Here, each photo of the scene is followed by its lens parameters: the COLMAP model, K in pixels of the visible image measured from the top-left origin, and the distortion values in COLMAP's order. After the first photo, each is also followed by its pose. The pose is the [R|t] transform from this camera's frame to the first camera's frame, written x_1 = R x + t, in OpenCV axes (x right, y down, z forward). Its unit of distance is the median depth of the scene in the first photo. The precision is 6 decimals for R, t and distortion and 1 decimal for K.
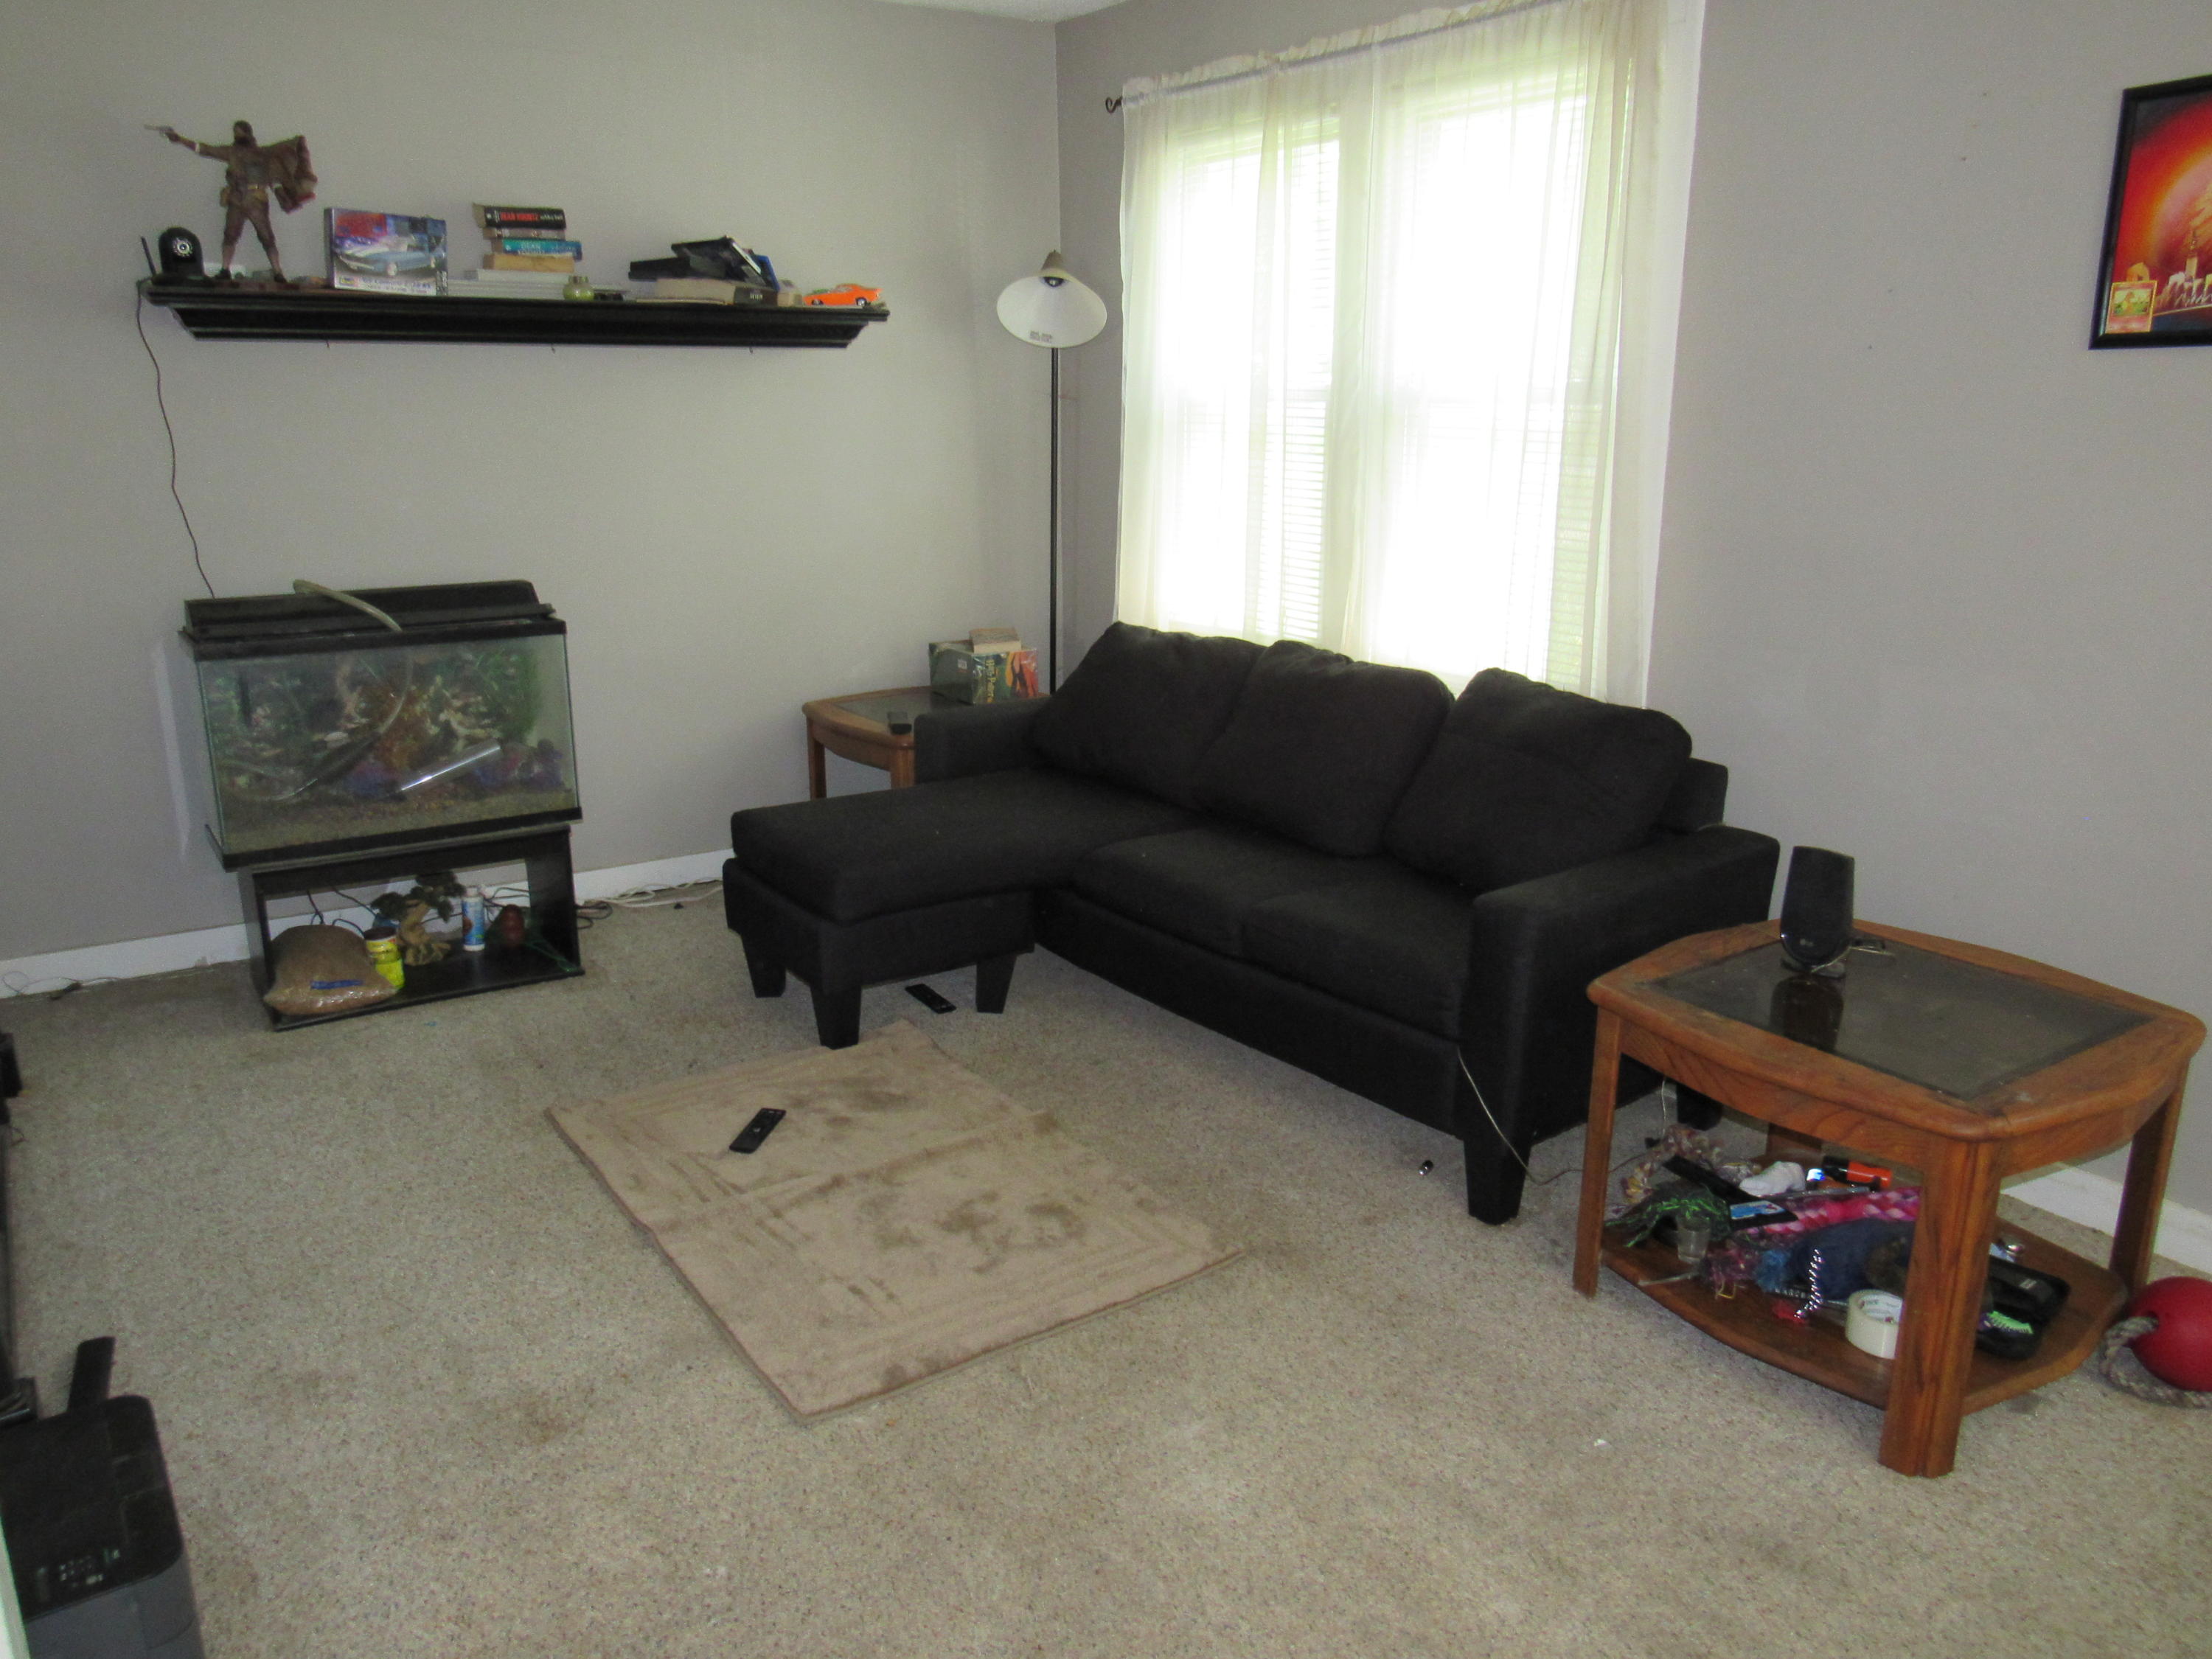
lens RADIAL K [[1586.3, 0, 1101.9], [0, 1586.3, 792.7], [0, 0, 1]] dist [-0.061514, 0.052324]
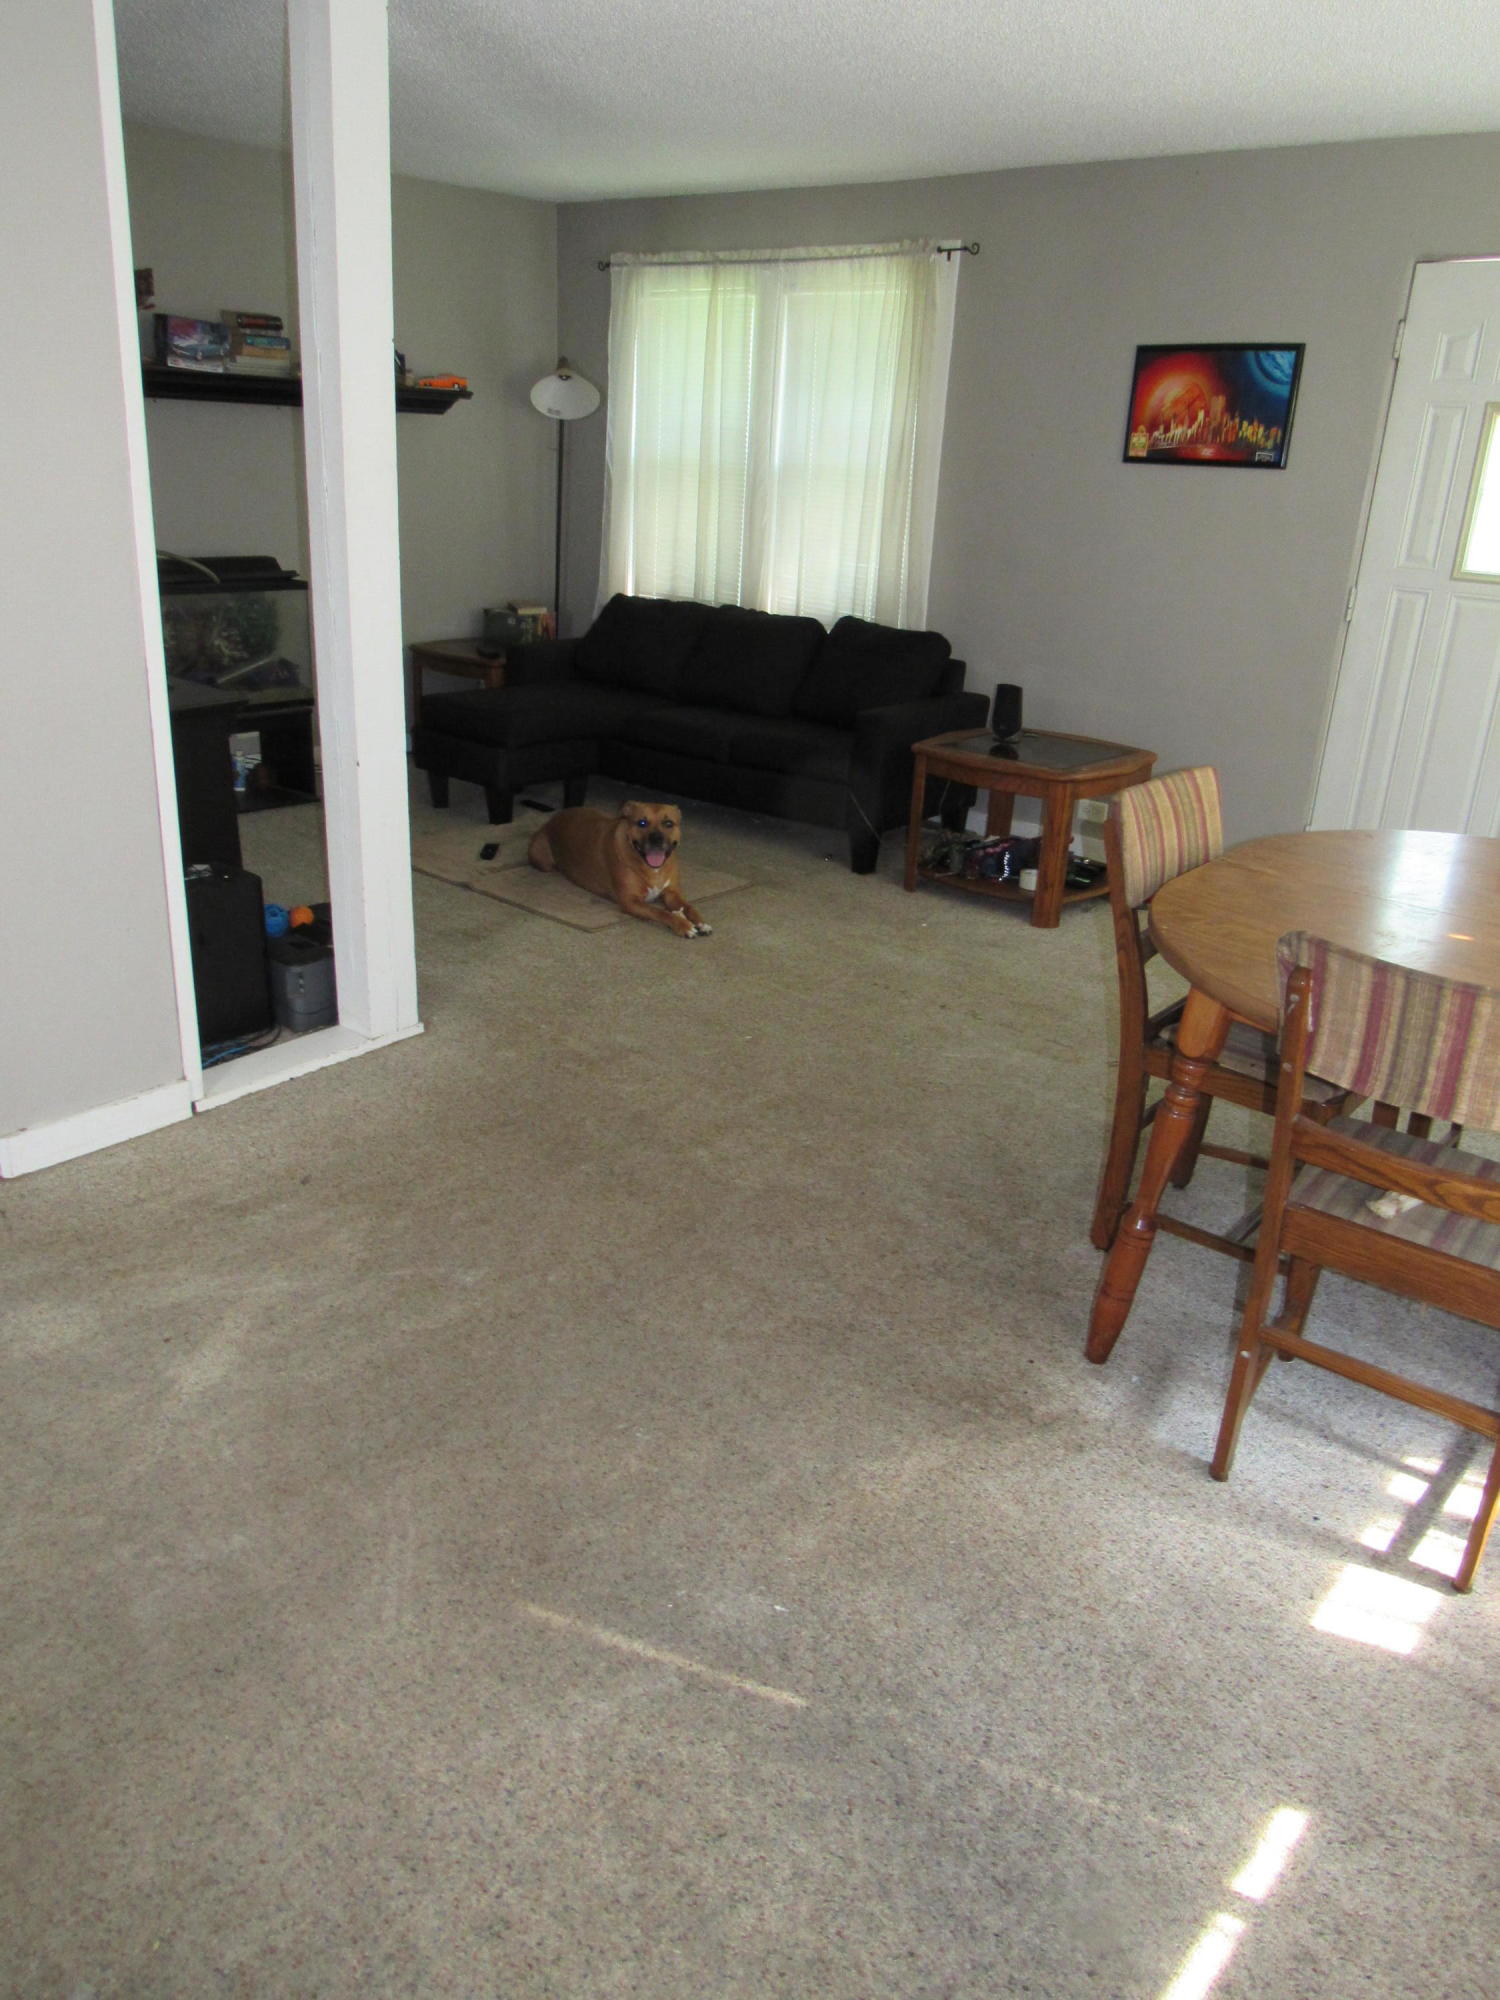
lens RADIAL K [[1434.3, 0, 750.0], [0, 1434.3, 1000.0], [0, 0, 1]] dist [-0.061514, 0.052324]
pose [[0.966848, -0.046565, 0.251071, -0.306904], [0.012734, 0.990802, 0.134721, 0.141269], [-0.255035, -0.127058, 0.958548, -0.650470]]
